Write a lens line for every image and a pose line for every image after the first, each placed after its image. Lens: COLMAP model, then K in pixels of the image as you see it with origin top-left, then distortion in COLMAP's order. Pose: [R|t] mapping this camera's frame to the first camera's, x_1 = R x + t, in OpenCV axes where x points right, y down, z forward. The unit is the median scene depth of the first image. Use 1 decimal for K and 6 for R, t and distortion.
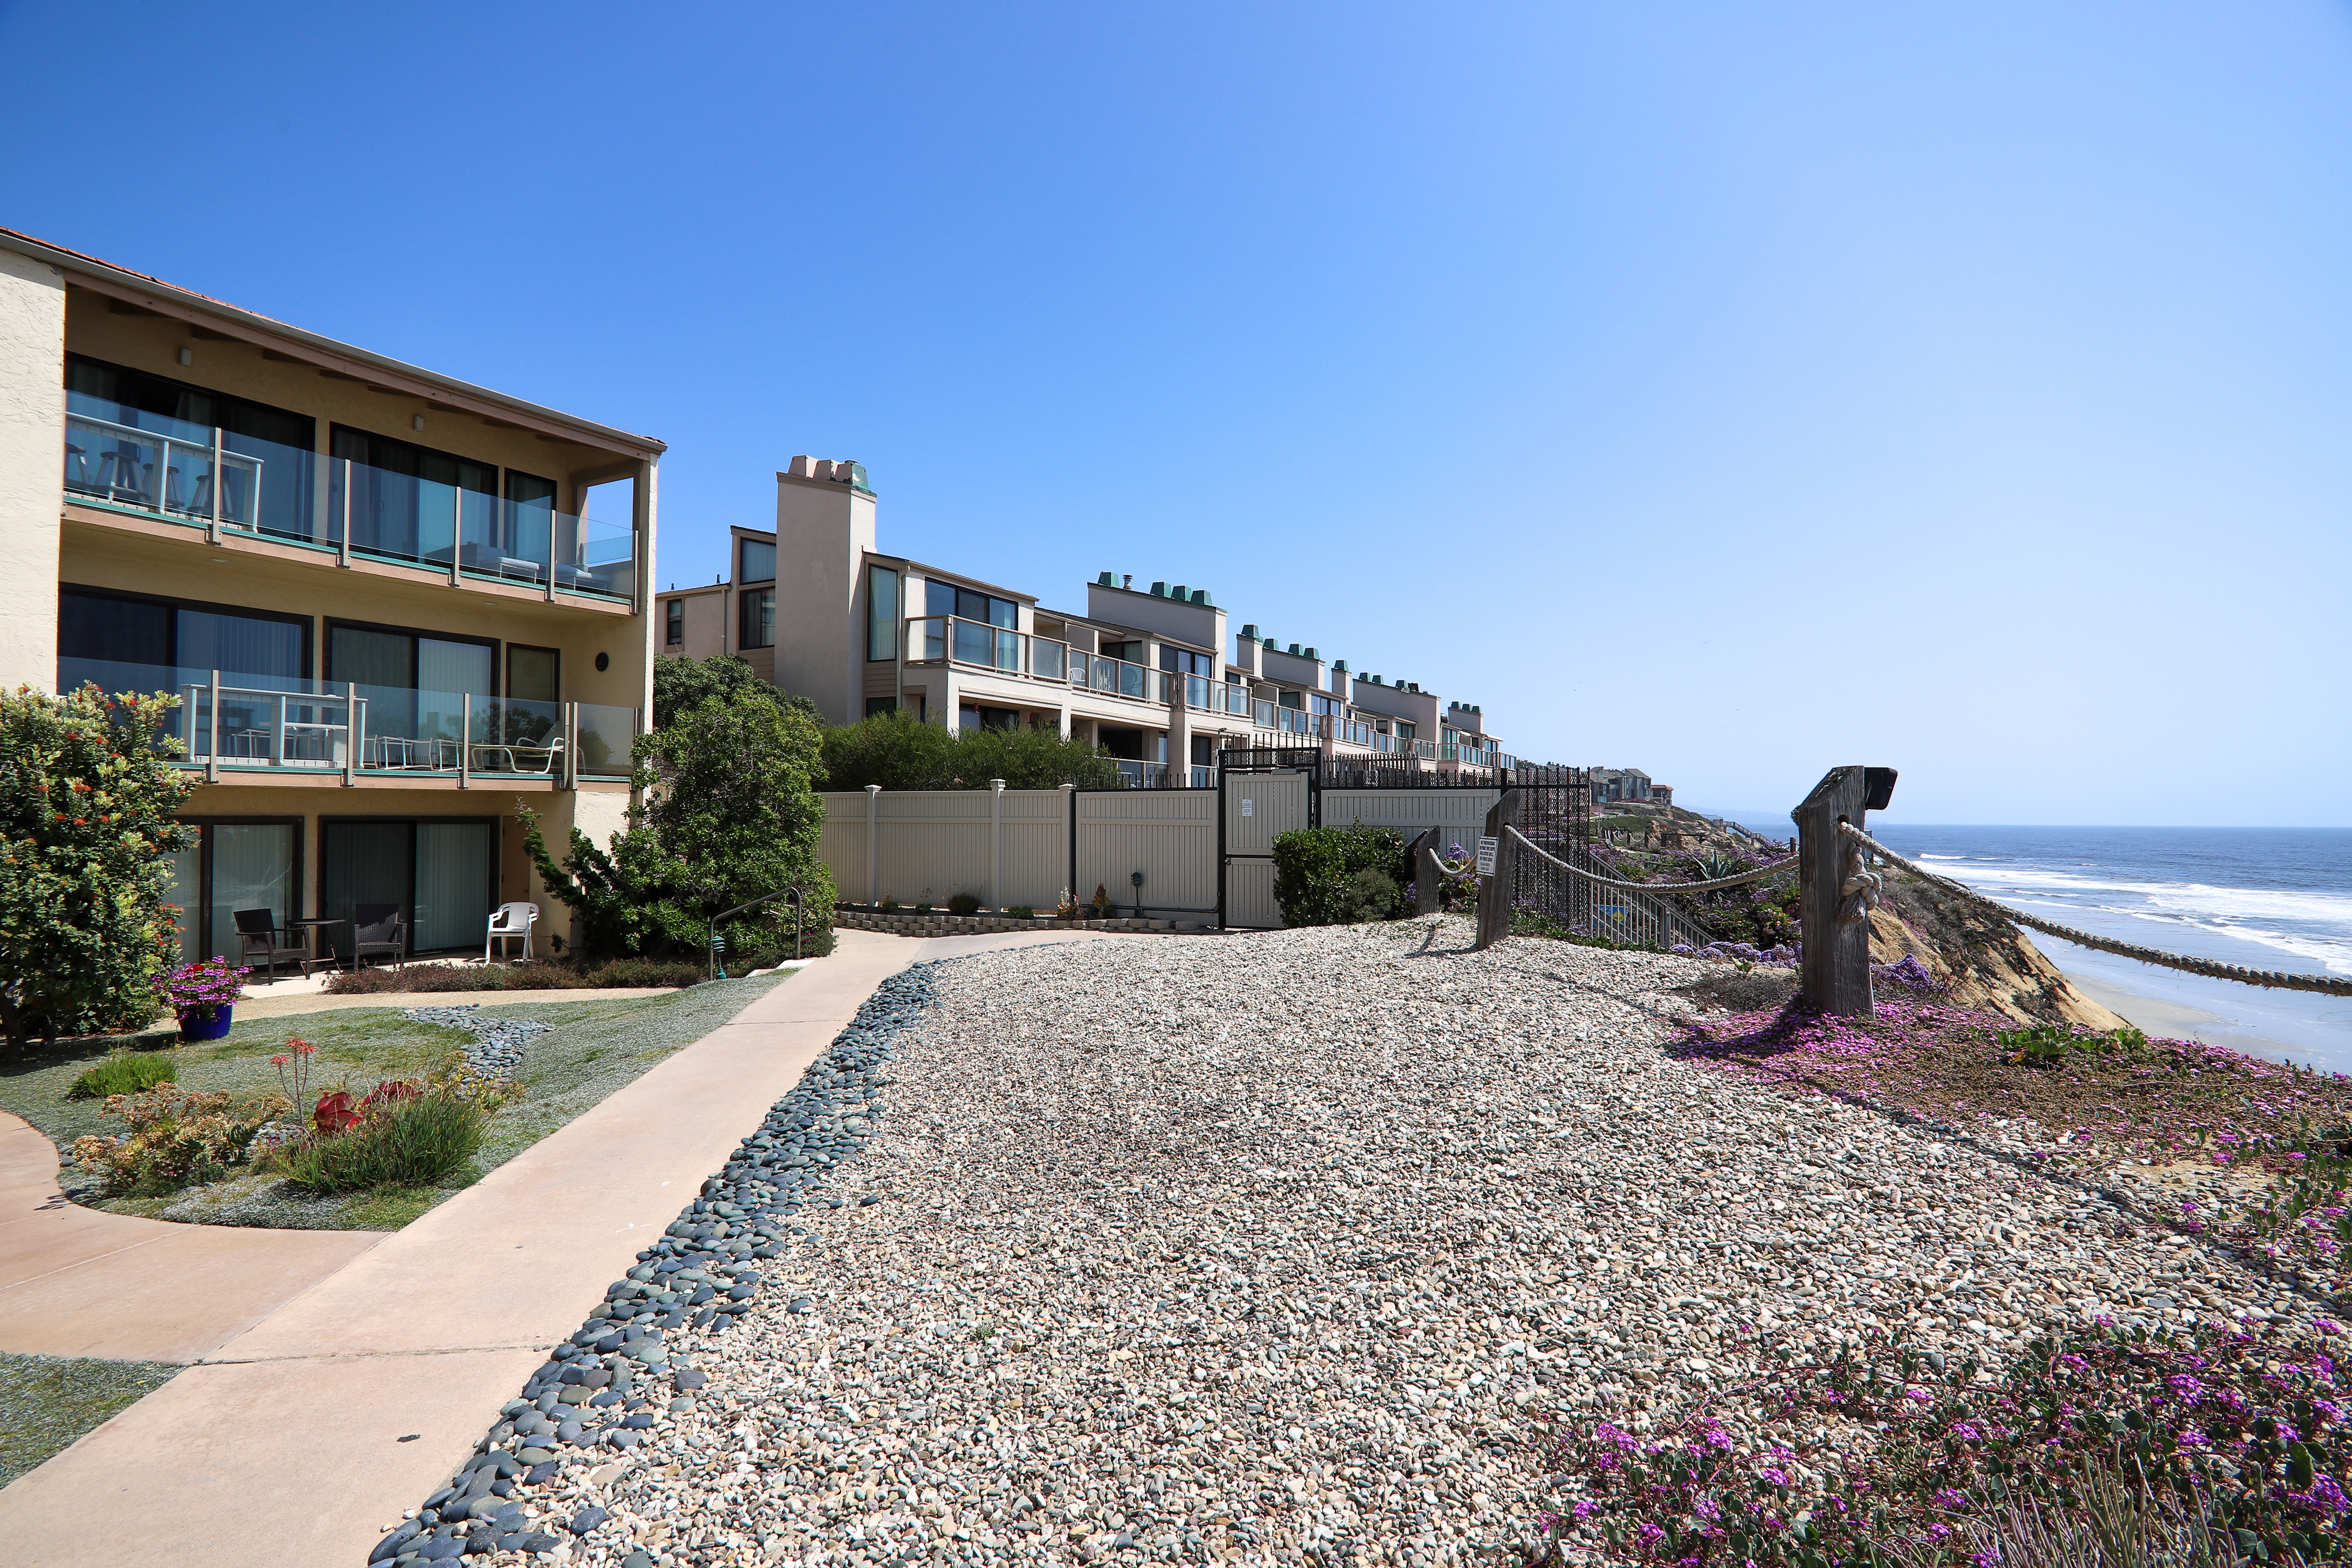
lens RADIAL K [[1153.7, 0, 1175.1], [0, 1153.7, 787.5], [0, 0, 1]] dist [-0.014238, -0.001173]
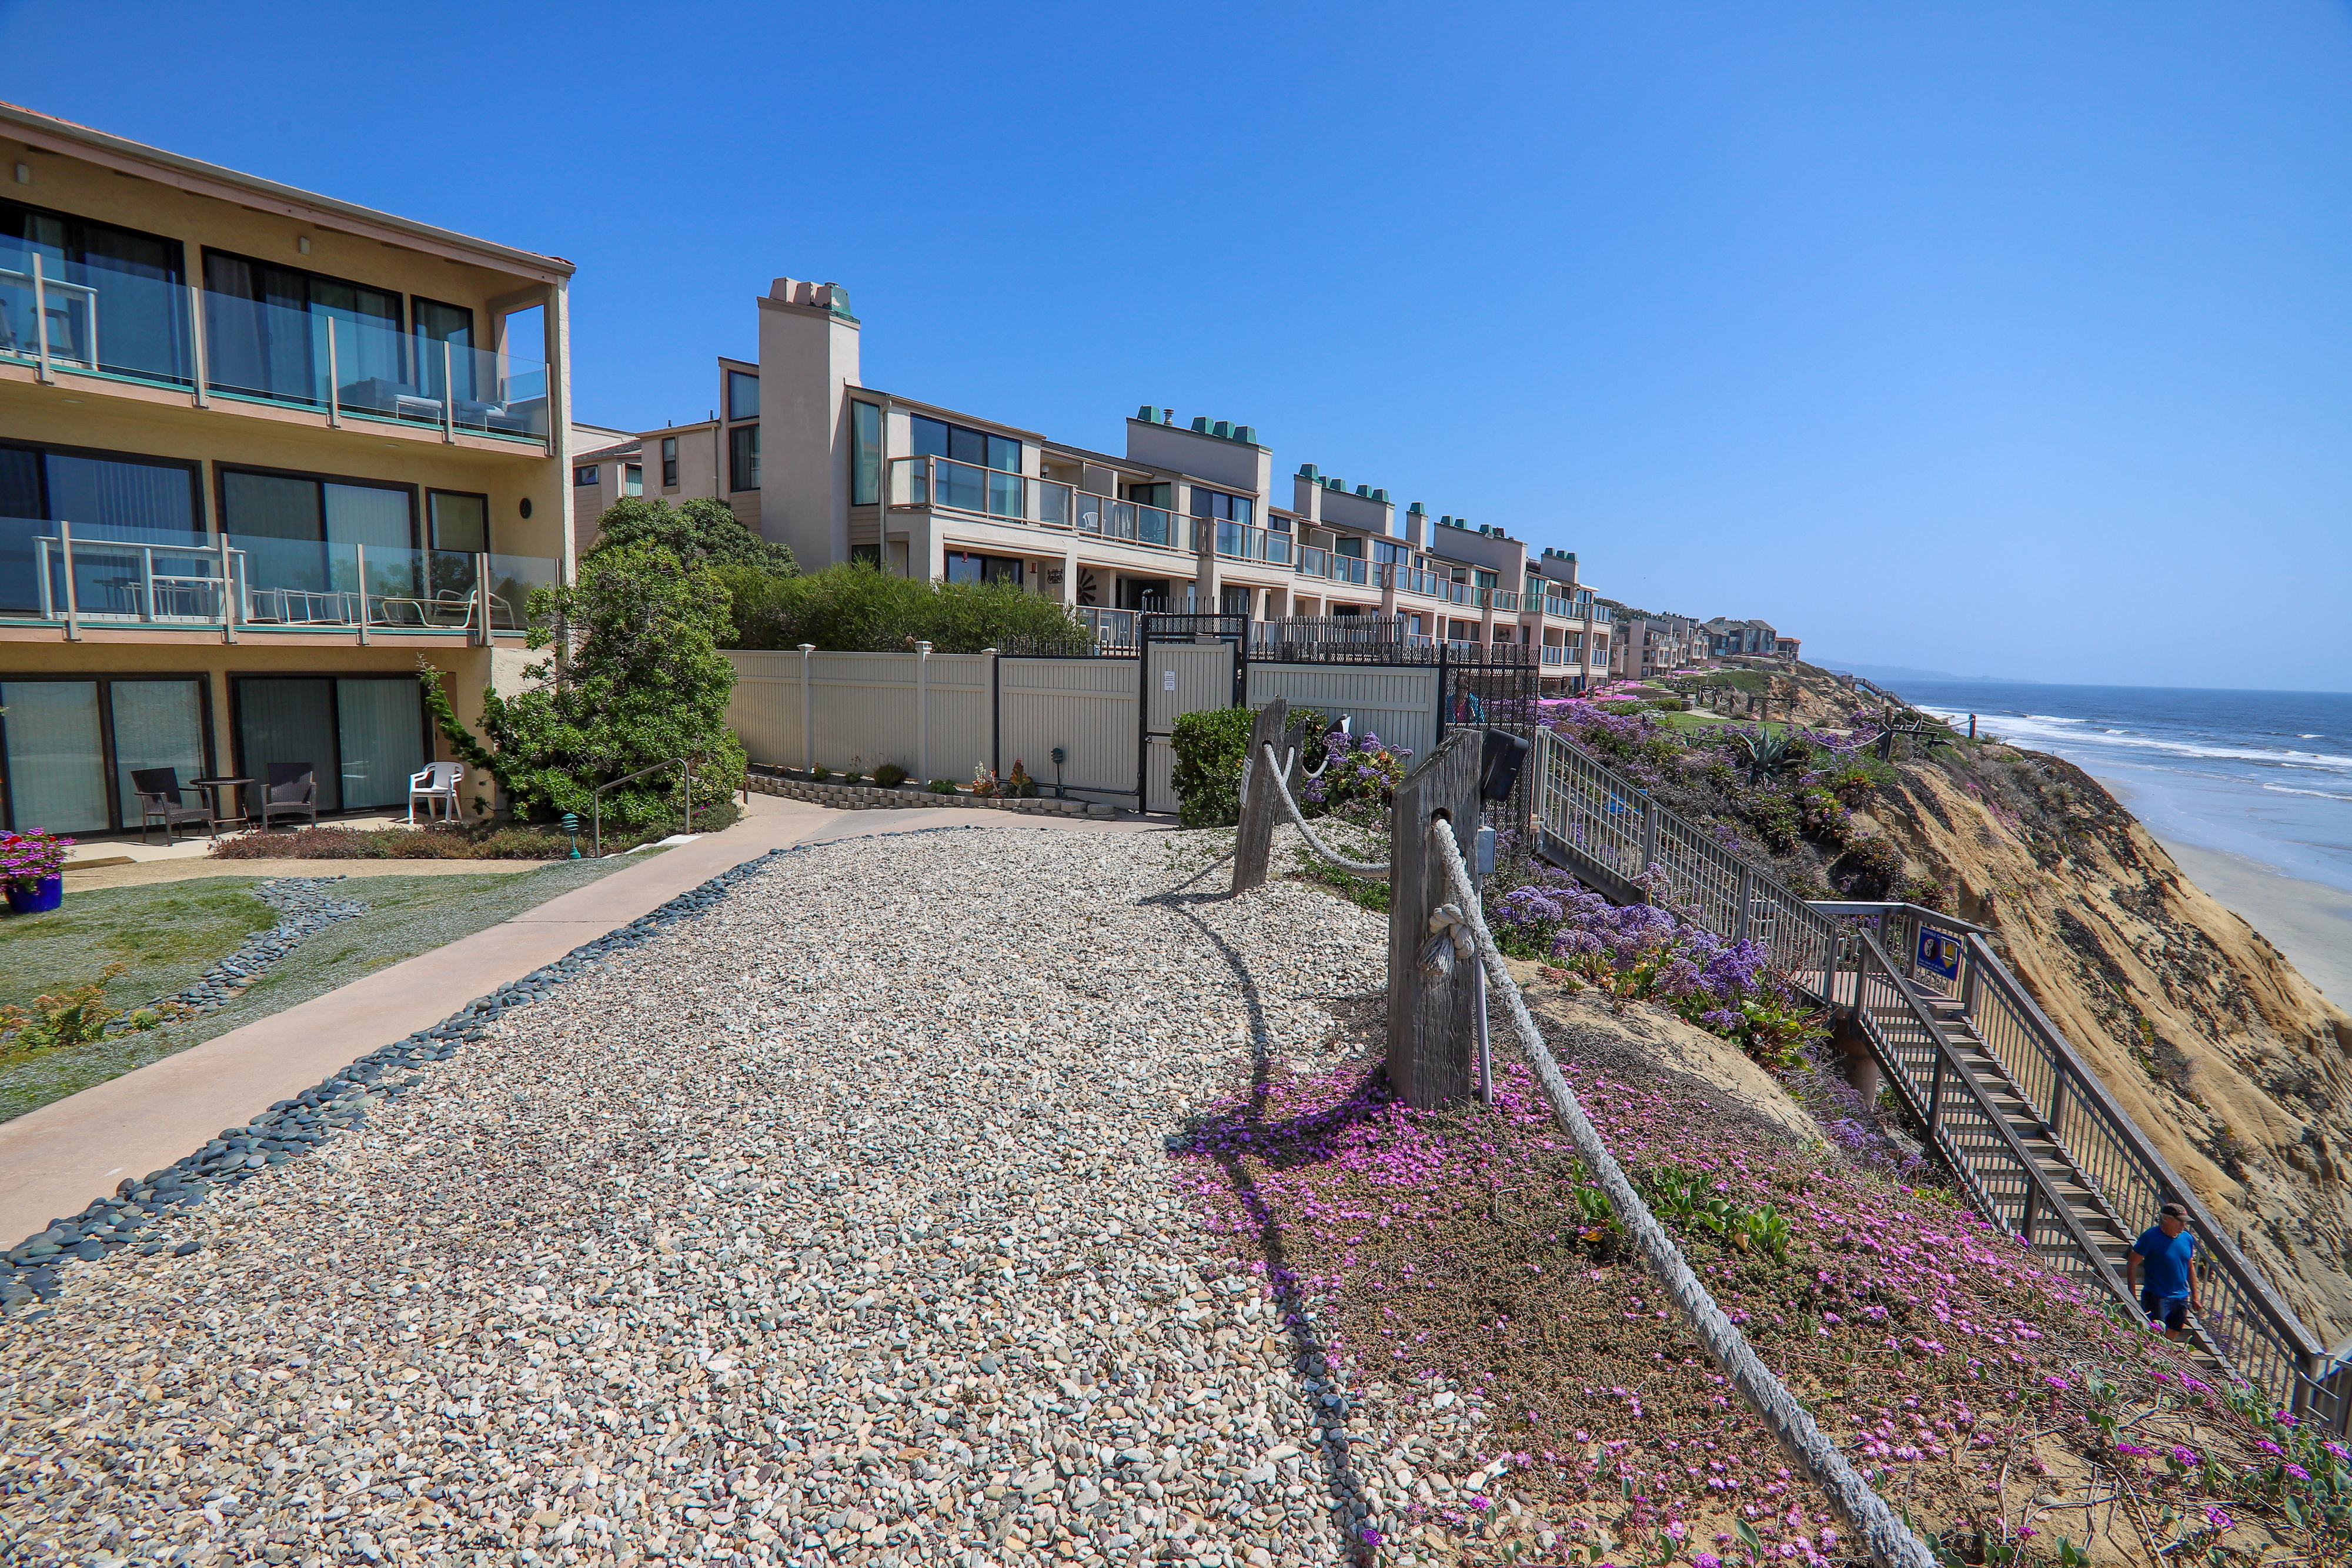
lens RADIAL K [[1153.7, 0, 1177.1], [0, 1153.7, 790.4], [0, 0, 1]] dist [-0.014238, -0.001173]
pose [[0.995795, 0.027136, -0.087495, 0.127970], [-0.014813, 0.990247, 0.138530, -0.019277], [0.090401, -0.136651, 0.986486, 0.091096]]
